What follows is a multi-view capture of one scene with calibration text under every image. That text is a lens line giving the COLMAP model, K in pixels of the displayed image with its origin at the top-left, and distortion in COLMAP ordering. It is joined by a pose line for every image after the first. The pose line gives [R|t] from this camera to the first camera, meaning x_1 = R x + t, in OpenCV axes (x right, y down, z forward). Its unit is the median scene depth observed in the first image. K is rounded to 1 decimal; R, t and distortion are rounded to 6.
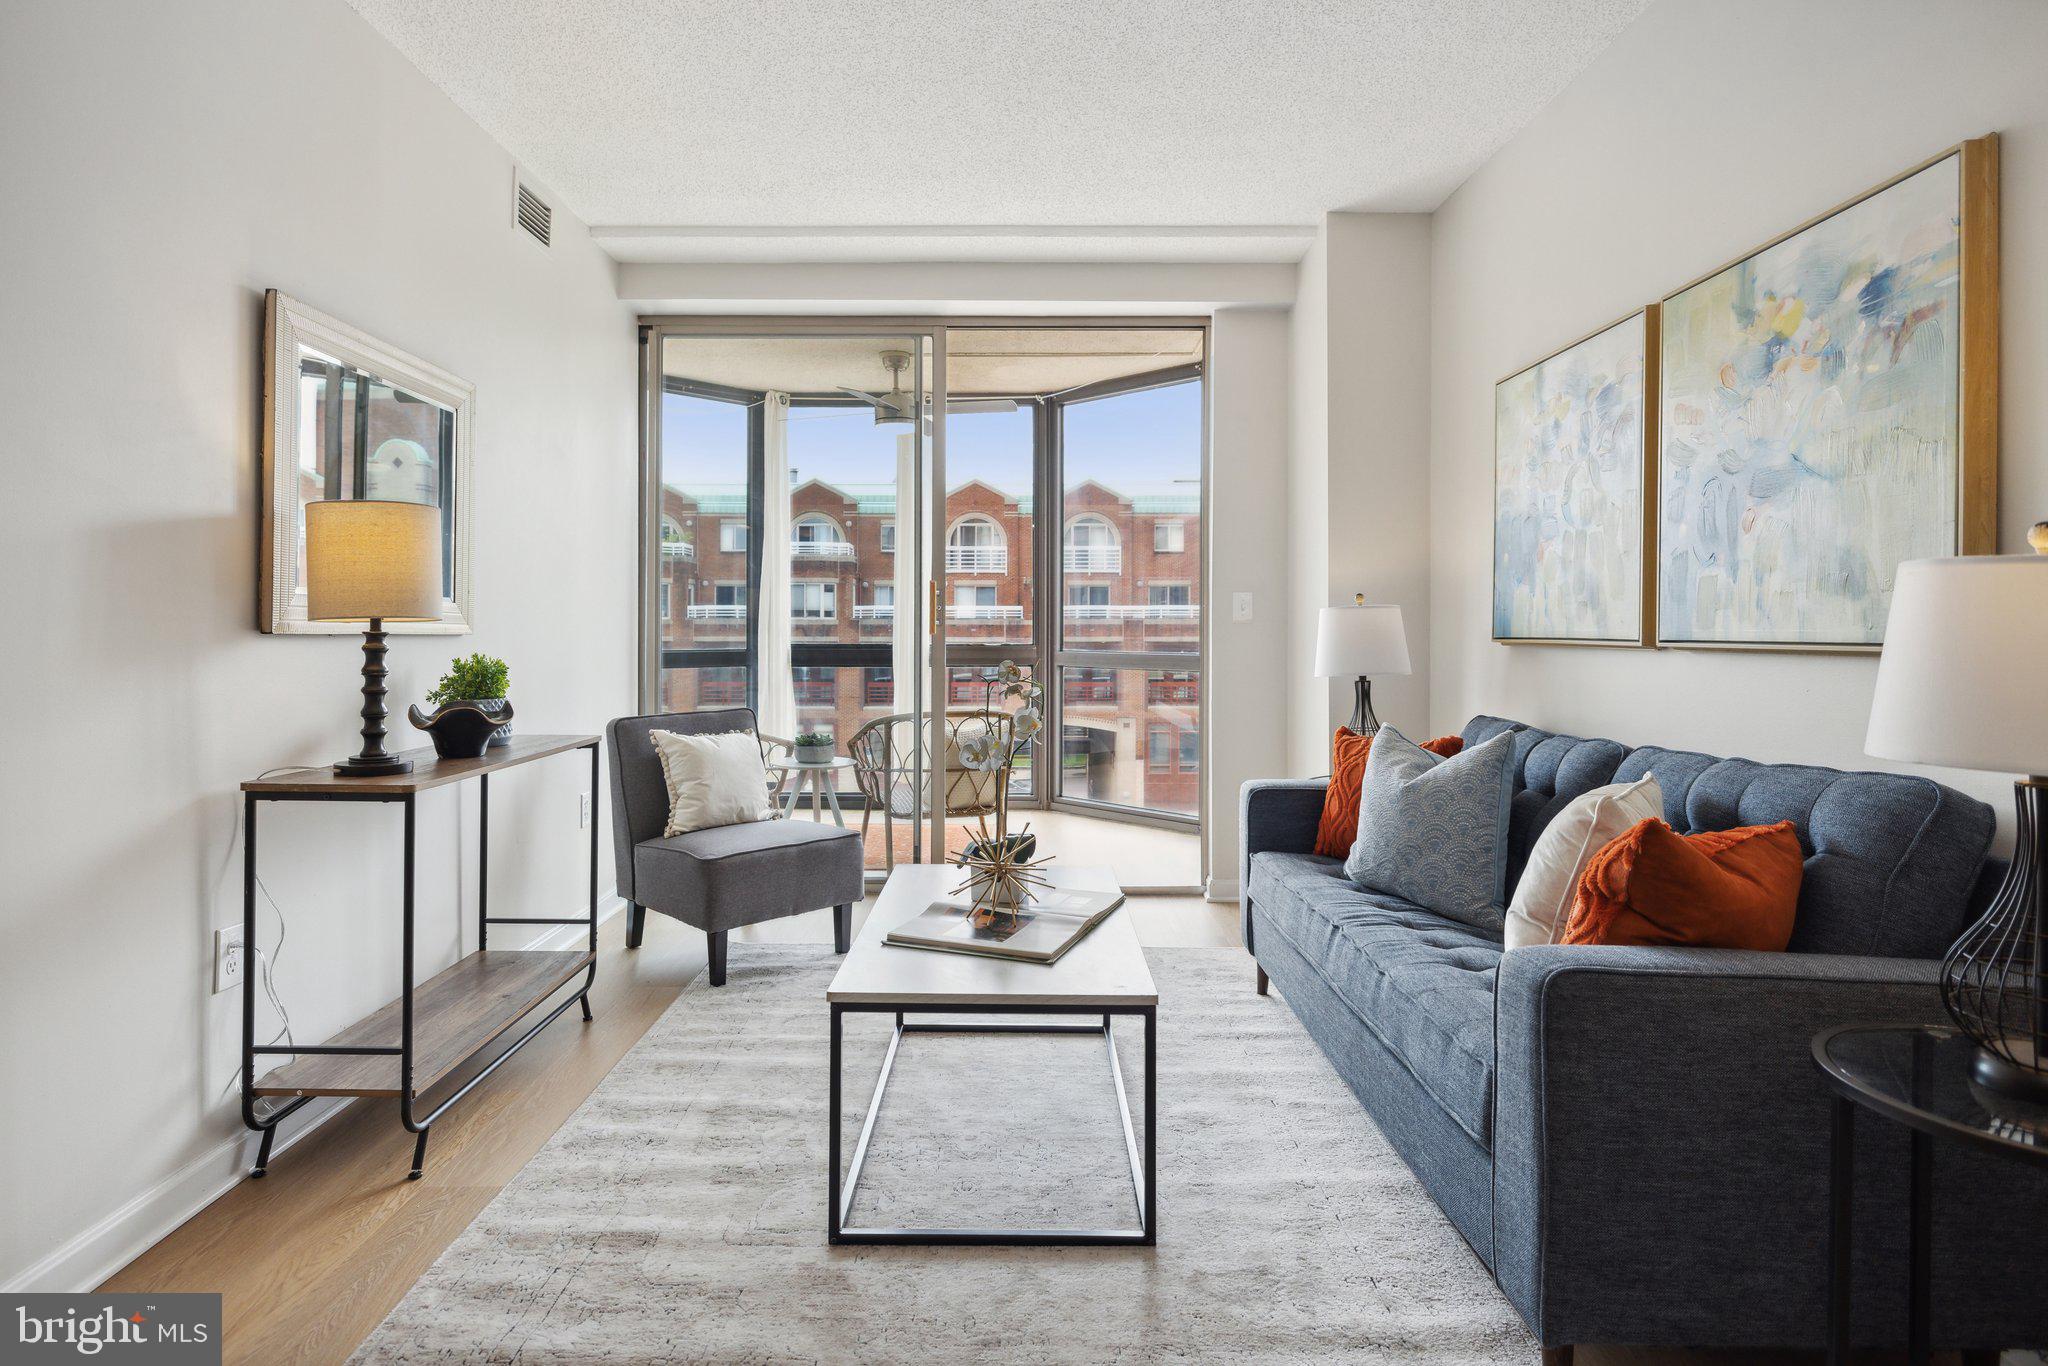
lens RADIAL K [[1096.2, 0, 1013.5], [0, 1096.2, 634.6], [0, 0, 1]] dist [-0.001050, -0.000013]
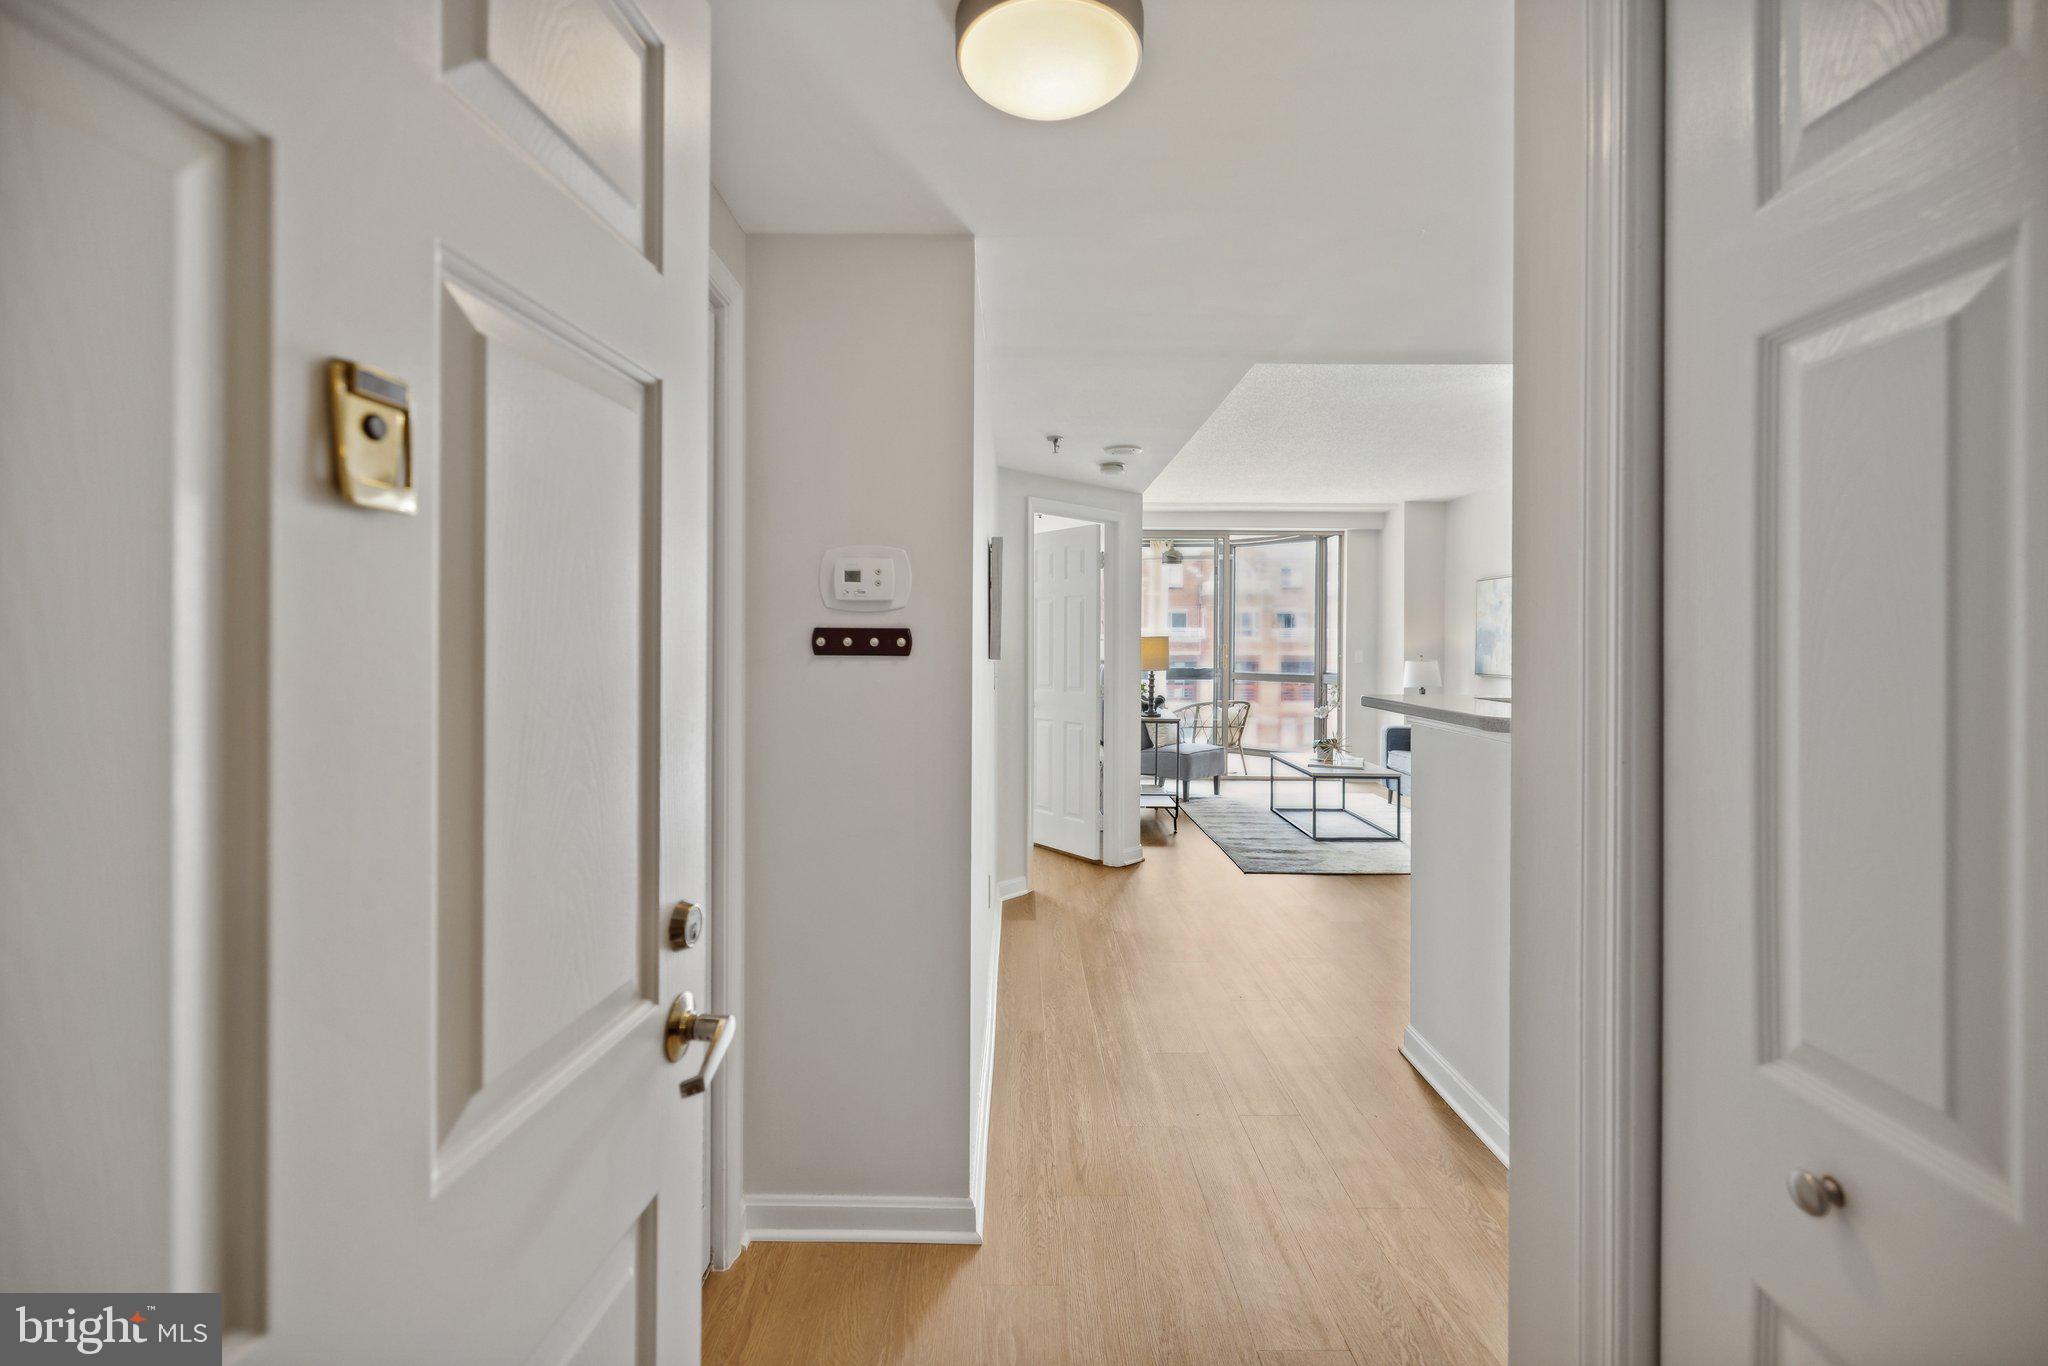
lens RADIAL K [[887.4, 0, 1016.1], [0, 887.4, 634.4], [0, 0, 1]] dist [-0.004631, -0.000623]
pose [[0.999996, 0.002475, -0.001362, -0.935004], [-0.002493, 0.999914, -0.012843, -0.083108], [0.001330, 0.012847, 0.999917, -1.610944]]
